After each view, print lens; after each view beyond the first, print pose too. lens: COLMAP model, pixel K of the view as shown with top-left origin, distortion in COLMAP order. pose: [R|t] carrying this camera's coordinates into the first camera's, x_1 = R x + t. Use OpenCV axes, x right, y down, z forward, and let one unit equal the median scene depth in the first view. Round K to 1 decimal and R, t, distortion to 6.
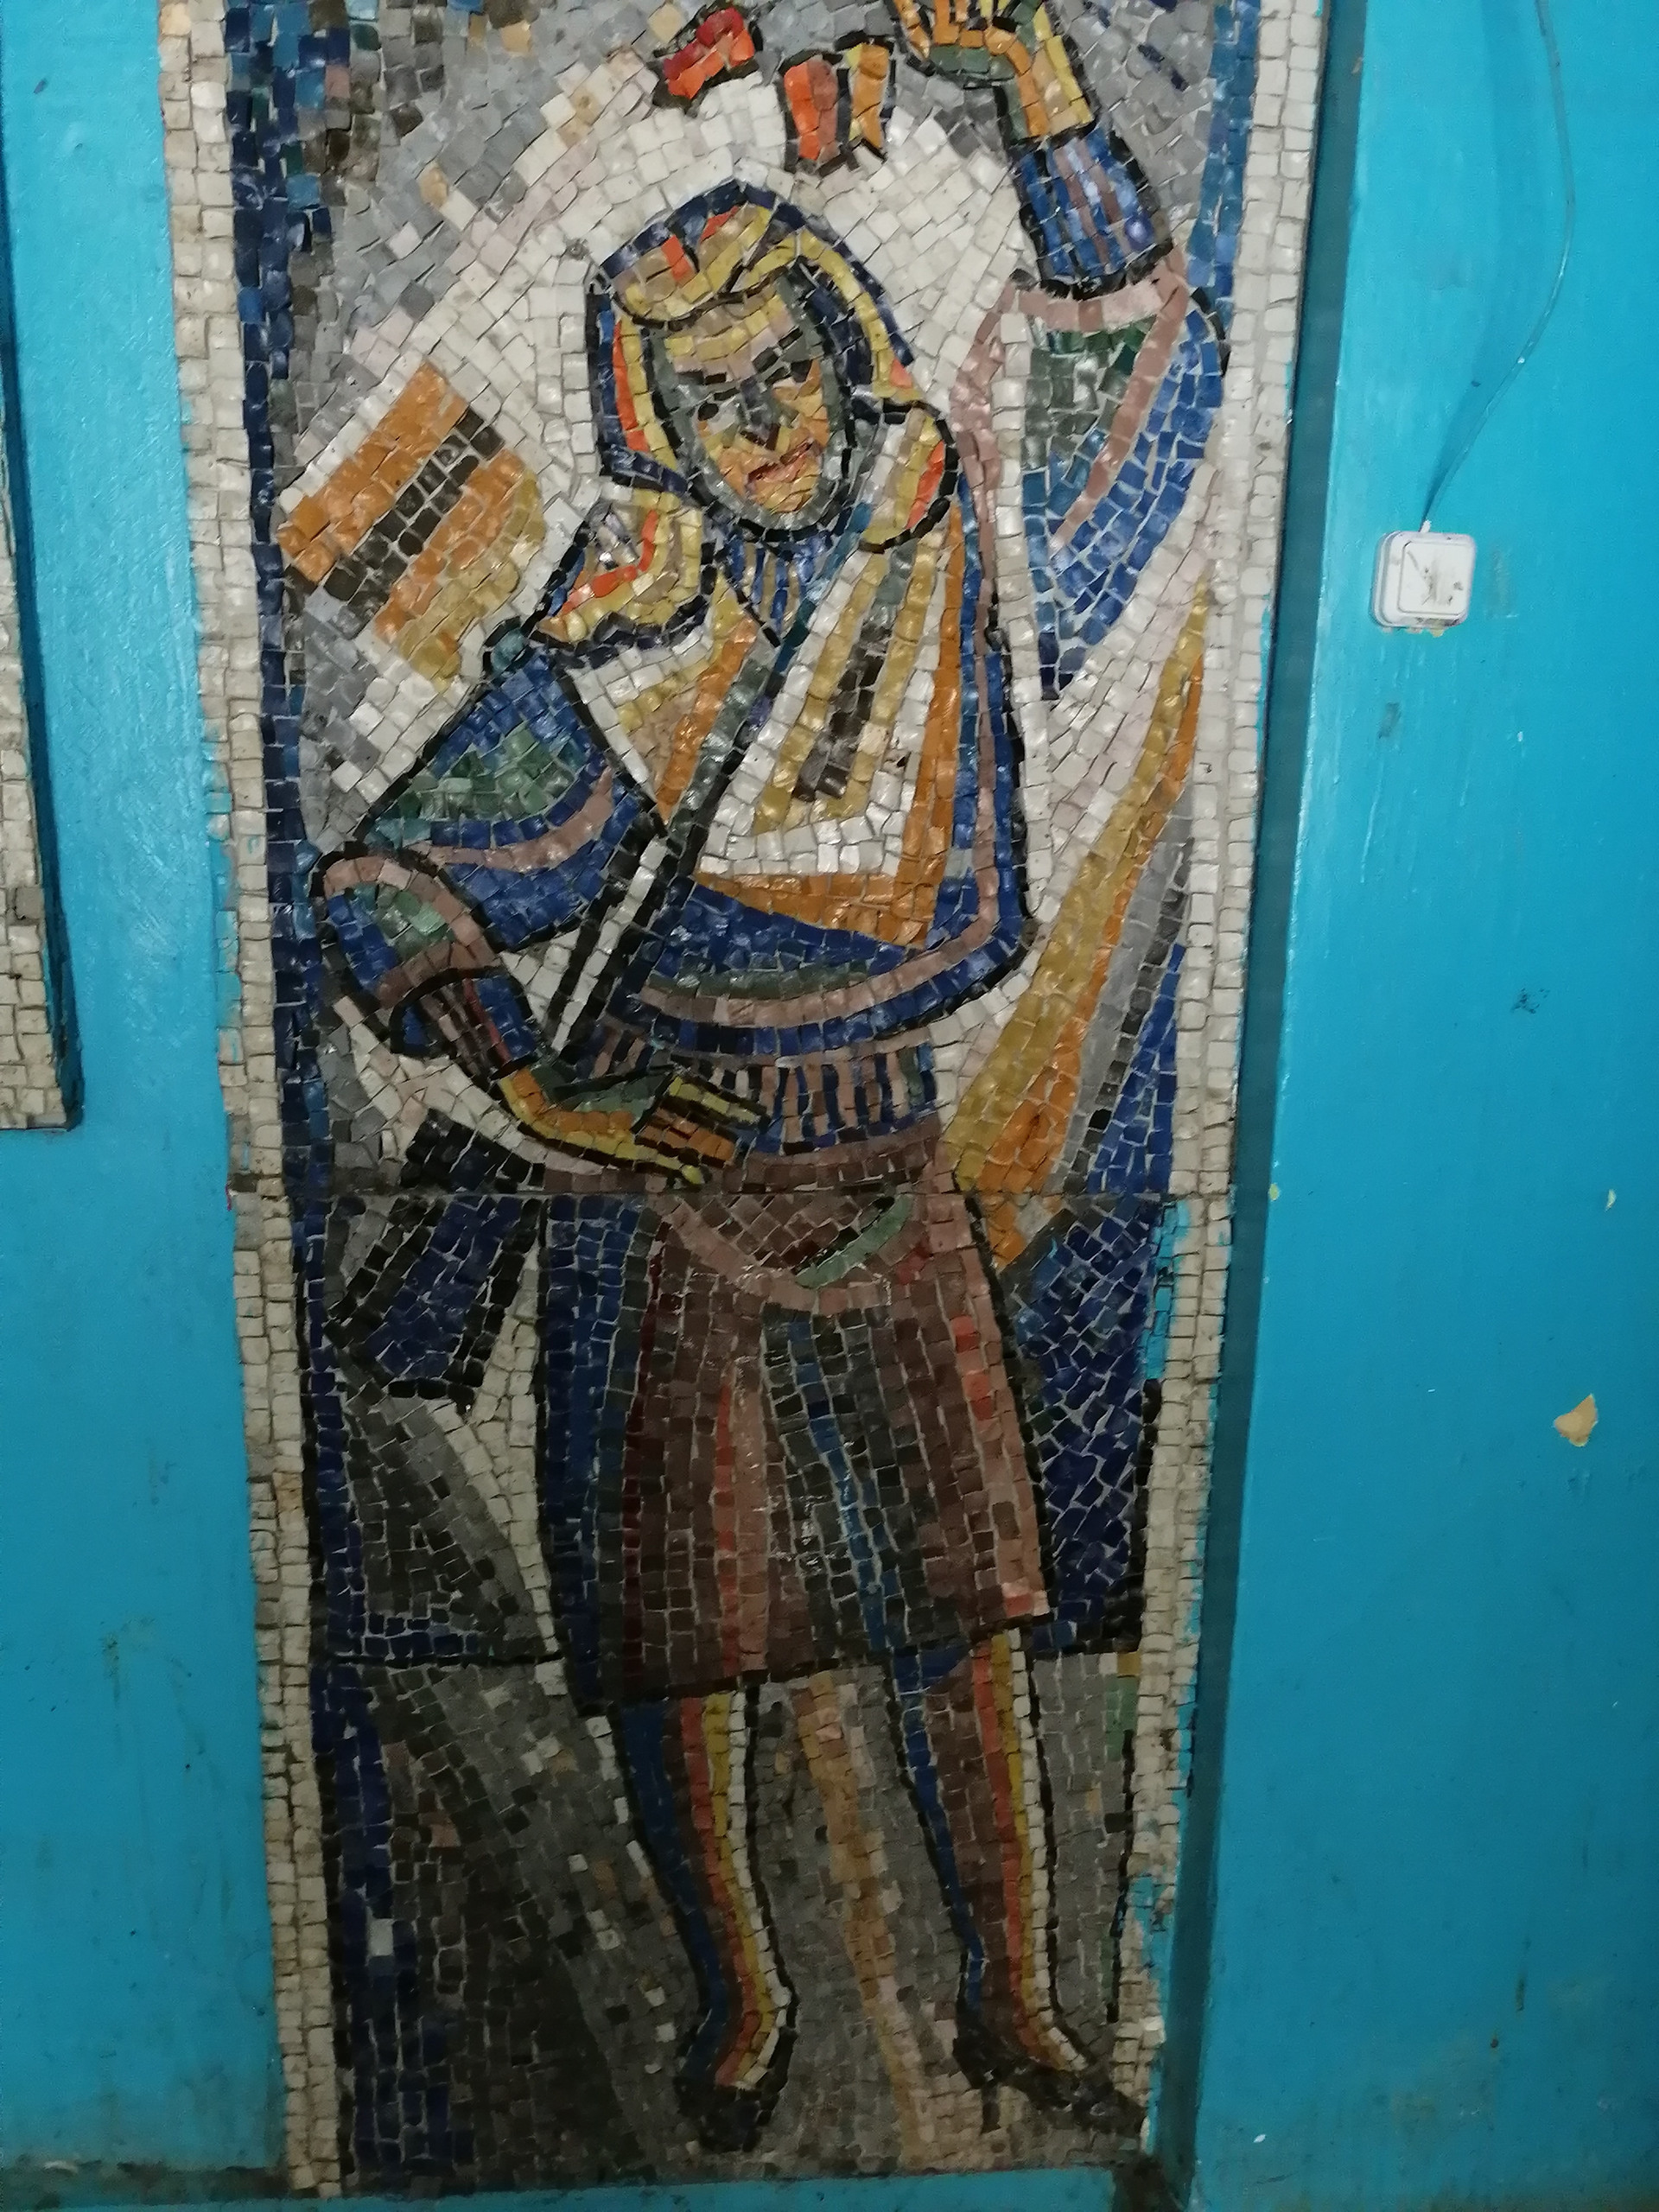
lens RADIAL K [[1754.8, 0, 829.5], [0, 1754.8, 1106.0], [0, 0, 1]] dist [0.033721, -0.055936]
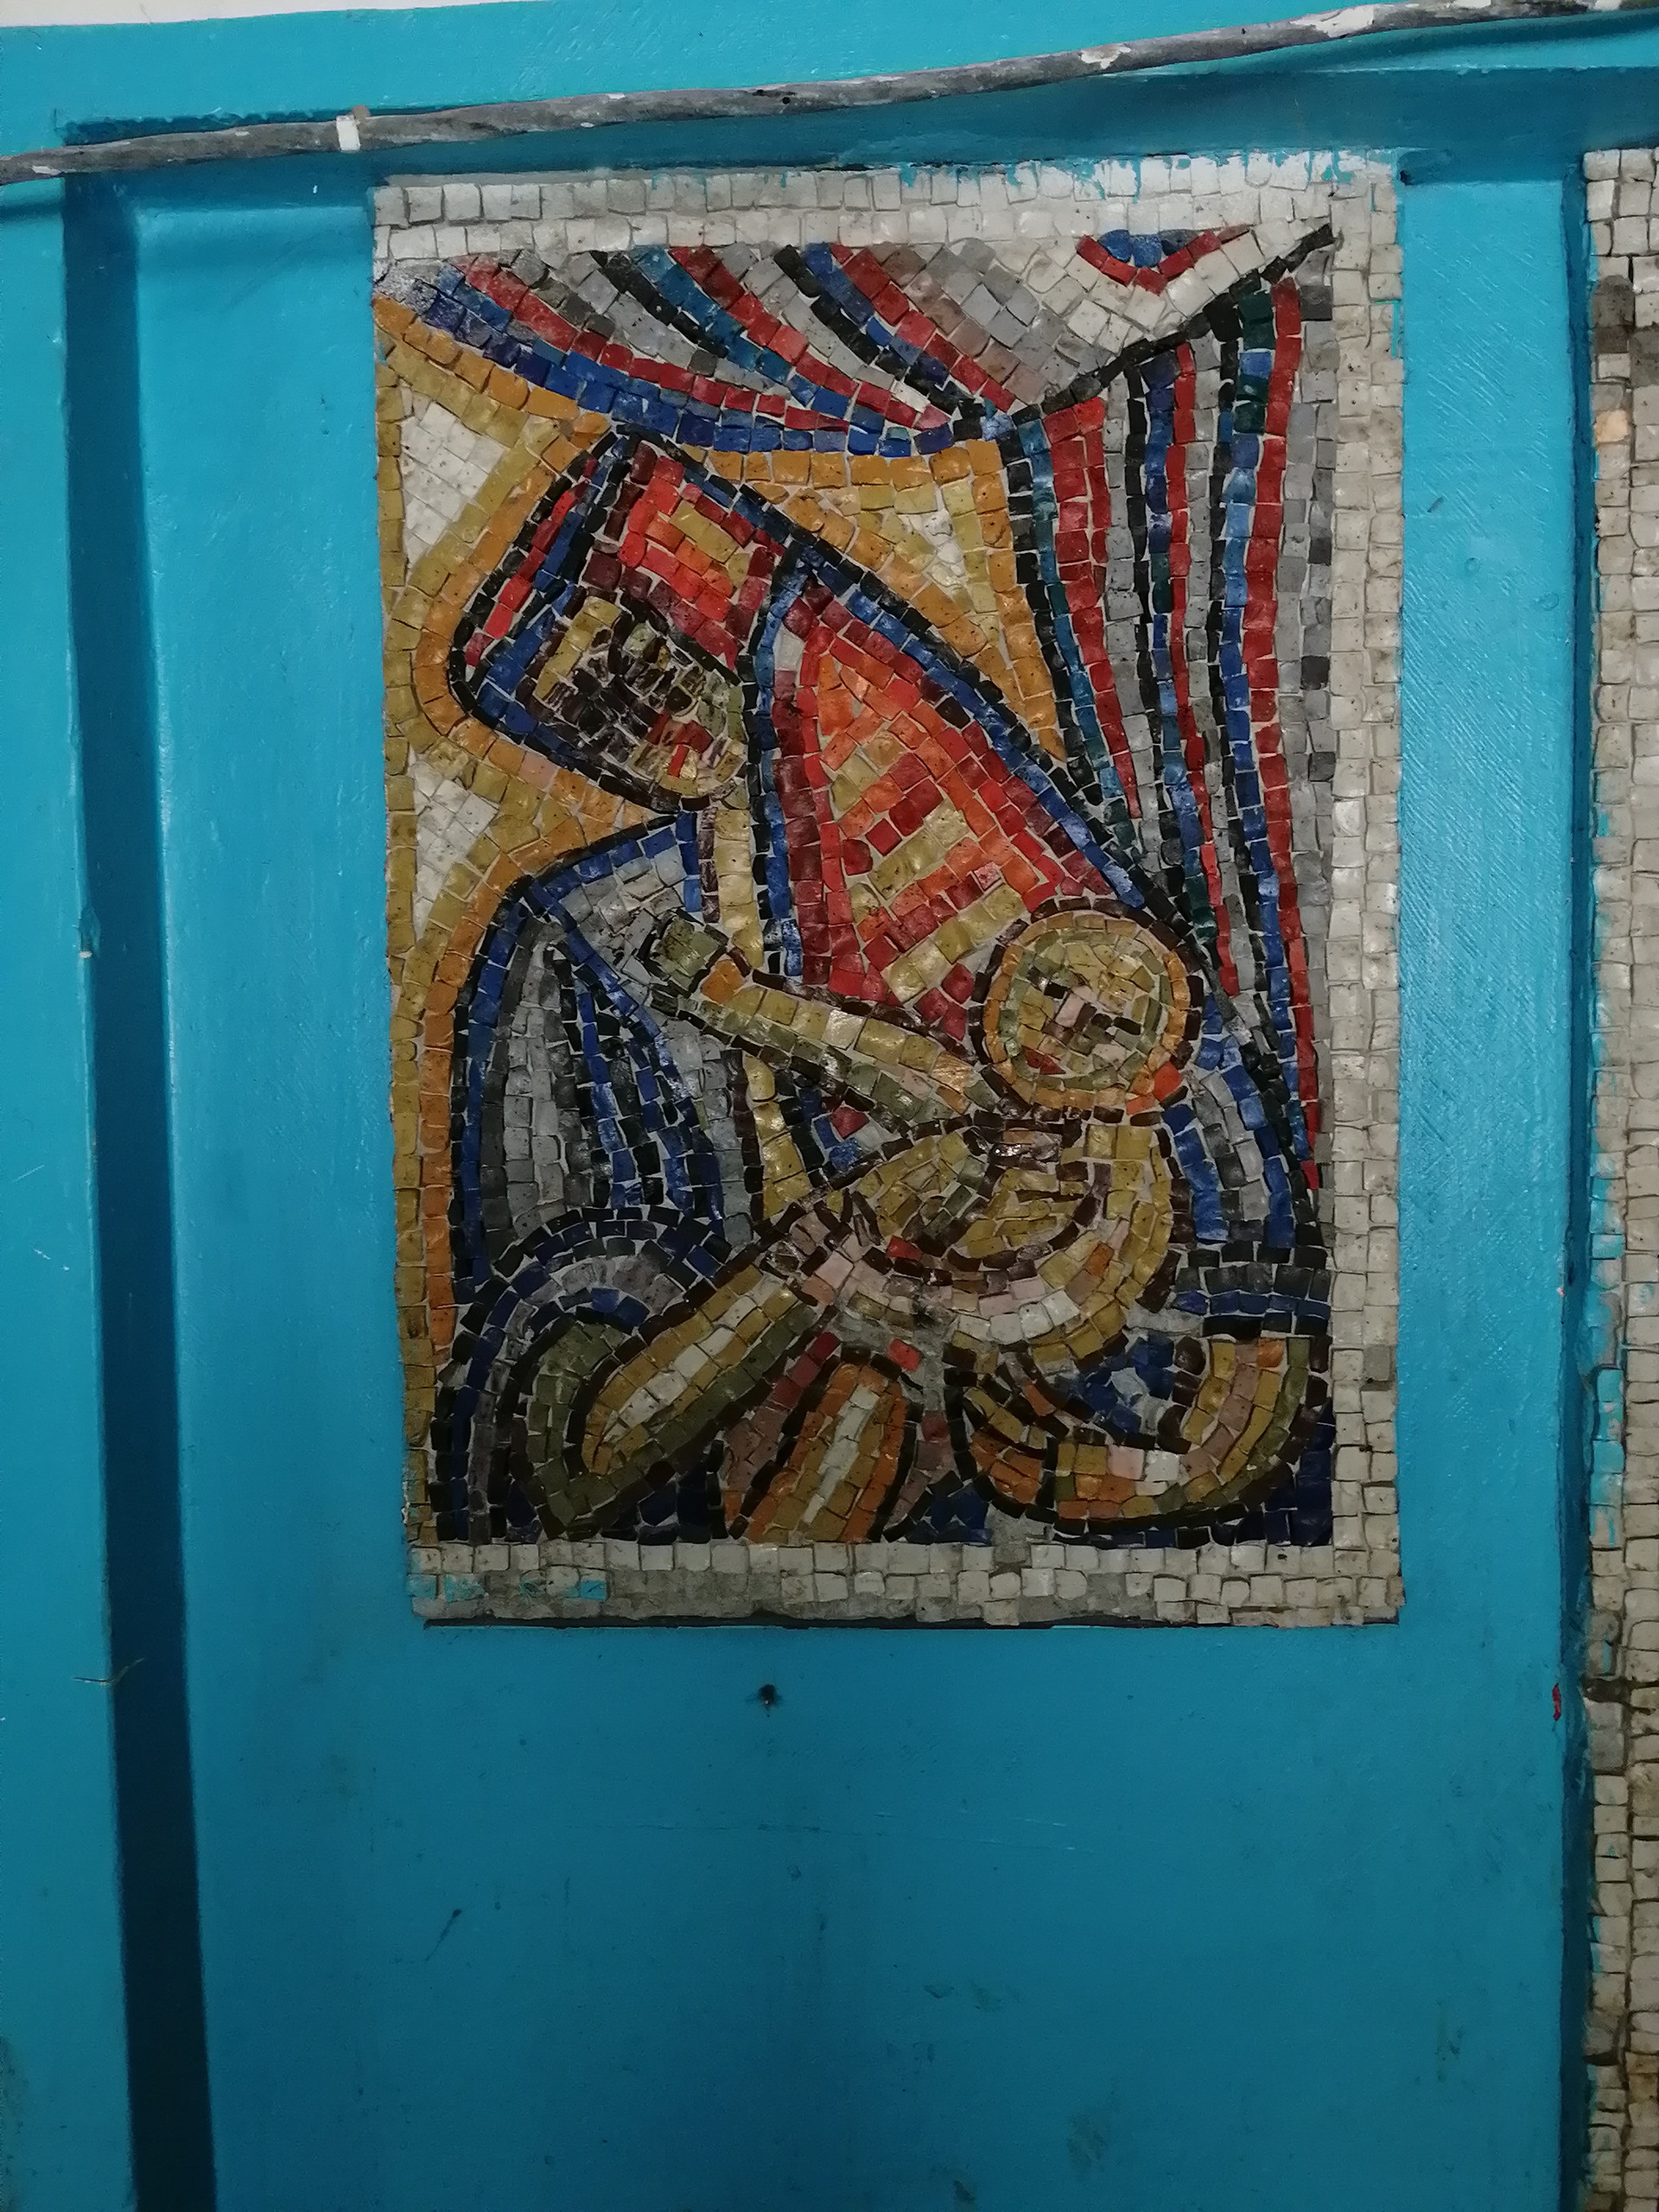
lens RADIAL K [[1754.8, 0, 829.5], [0, 1754.8, 1106.0], [0, 0, 1]] dist [0.033721, -0.055936]
pose [[0.989321, -0.032539, -0.142072, -0.573746], [0.006404, 0.983524, -0.180664, -0.081744], [0.145609, 0.177825, 0.973230, 0.077856]]
